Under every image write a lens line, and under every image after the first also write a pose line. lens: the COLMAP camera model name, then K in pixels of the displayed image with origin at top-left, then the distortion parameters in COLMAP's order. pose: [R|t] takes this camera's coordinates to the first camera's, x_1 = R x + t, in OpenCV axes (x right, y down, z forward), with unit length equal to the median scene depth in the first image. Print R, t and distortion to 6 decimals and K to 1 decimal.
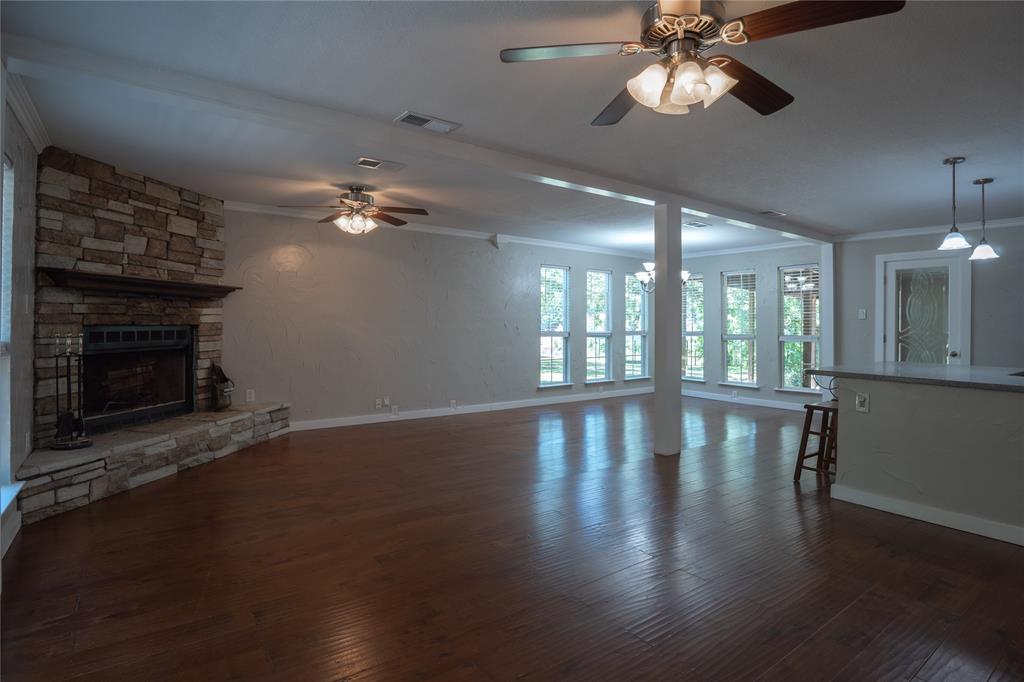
lens RADIAL K [[524.7, 0, 518.7], [0, 524.7, 322.5], [0, 0, 1]] dist [-0.034017, 0.004785]
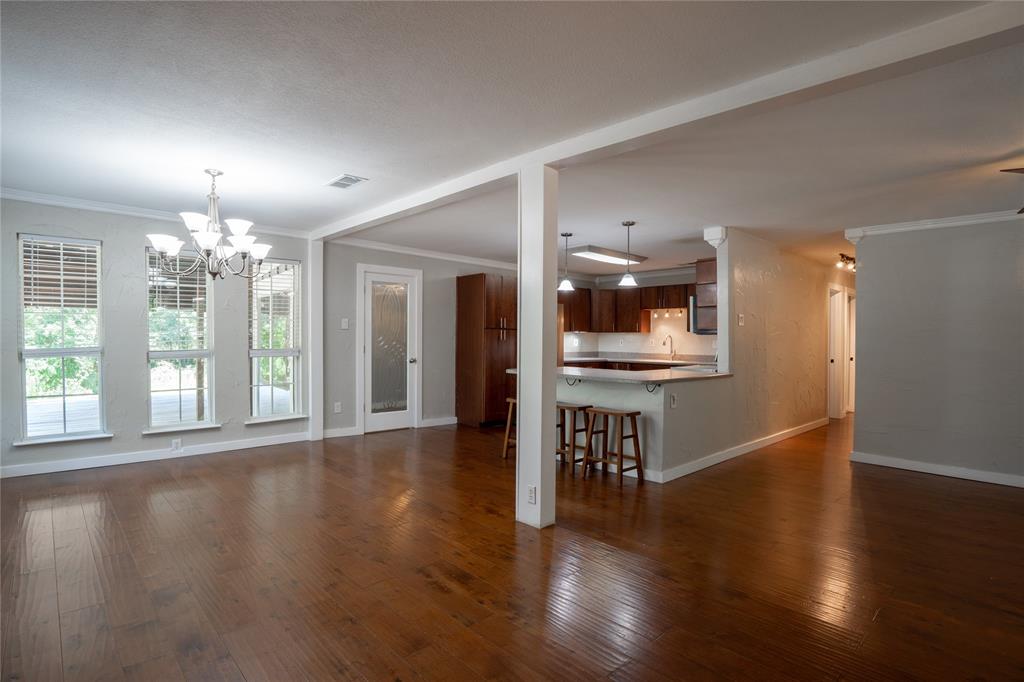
lens RADIAL K [[524.7, 0, 505.0], [0, 524.7, 345.0], [0, 0, 1]] dist [-0.034017, 0.004785]
pose [[-0.105327, -0.028543, 0.994028, -0.453449], [-0.012372, 0.999548, 0.027391, -0.011710], [-0.994361, -0.009414, -0.105633, 1.195139]]
